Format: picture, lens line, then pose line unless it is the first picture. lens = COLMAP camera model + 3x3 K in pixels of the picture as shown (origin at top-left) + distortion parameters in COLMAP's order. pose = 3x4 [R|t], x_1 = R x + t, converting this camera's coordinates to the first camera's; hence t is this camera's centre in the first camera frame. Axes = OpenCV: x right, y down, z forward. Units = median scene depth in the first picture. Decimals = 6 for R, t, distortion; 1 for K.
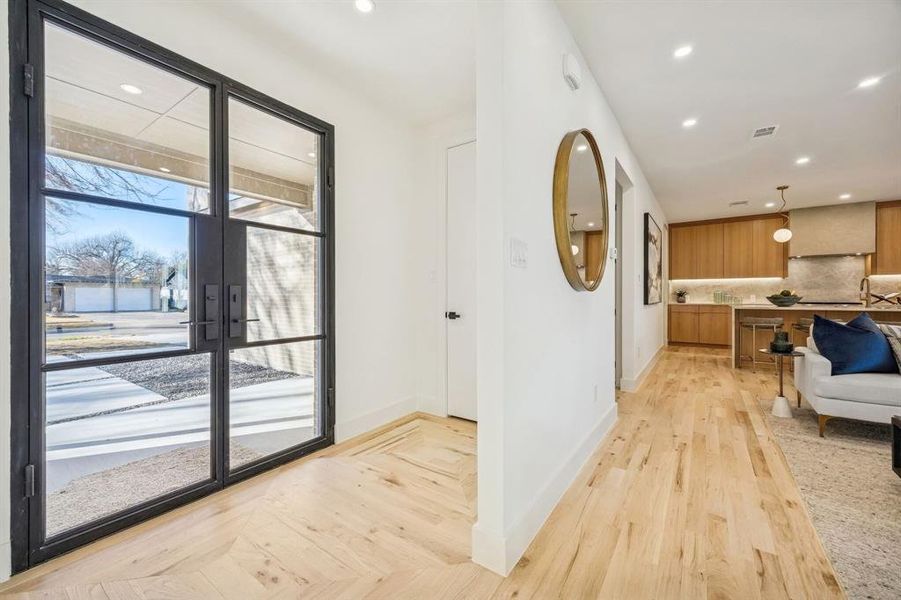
lens RADIAL K [[349.2, 0, 451.4], [0, 349.2, 295.8], [0, 0, 1]] dist [0.003394, -0.000376]
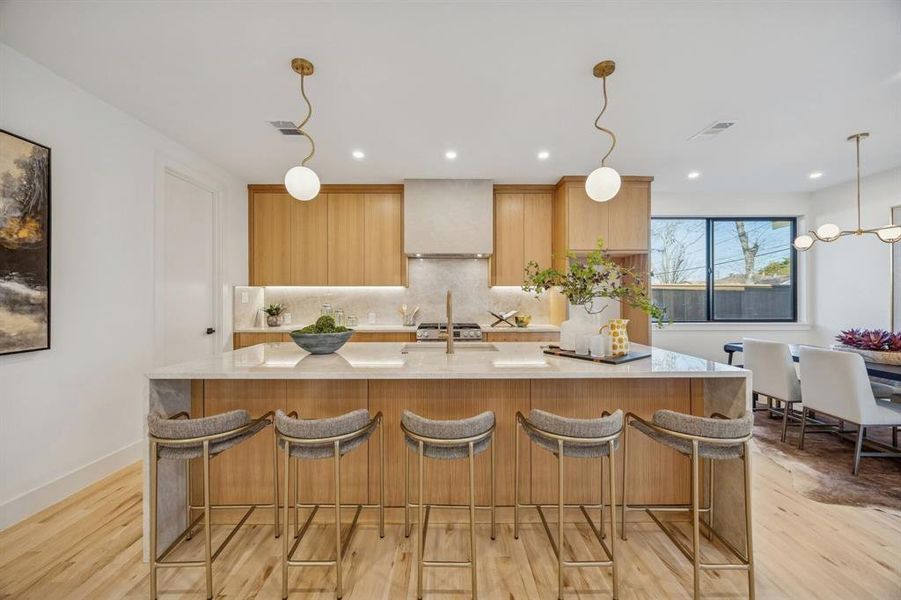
lens RADIAL K [[343.8, 0, 450.5], [0, 343.8, 300.0], [0, 0, 1]] dist [-0.010923, 0.000063]
pose [[0.803984, -0.005471, 0.594626, 0.603281], [0.000991, 0.999969, 0.007860, -0.029945], [-0.594650, -0.005730, 0.803964, 0.412725]]
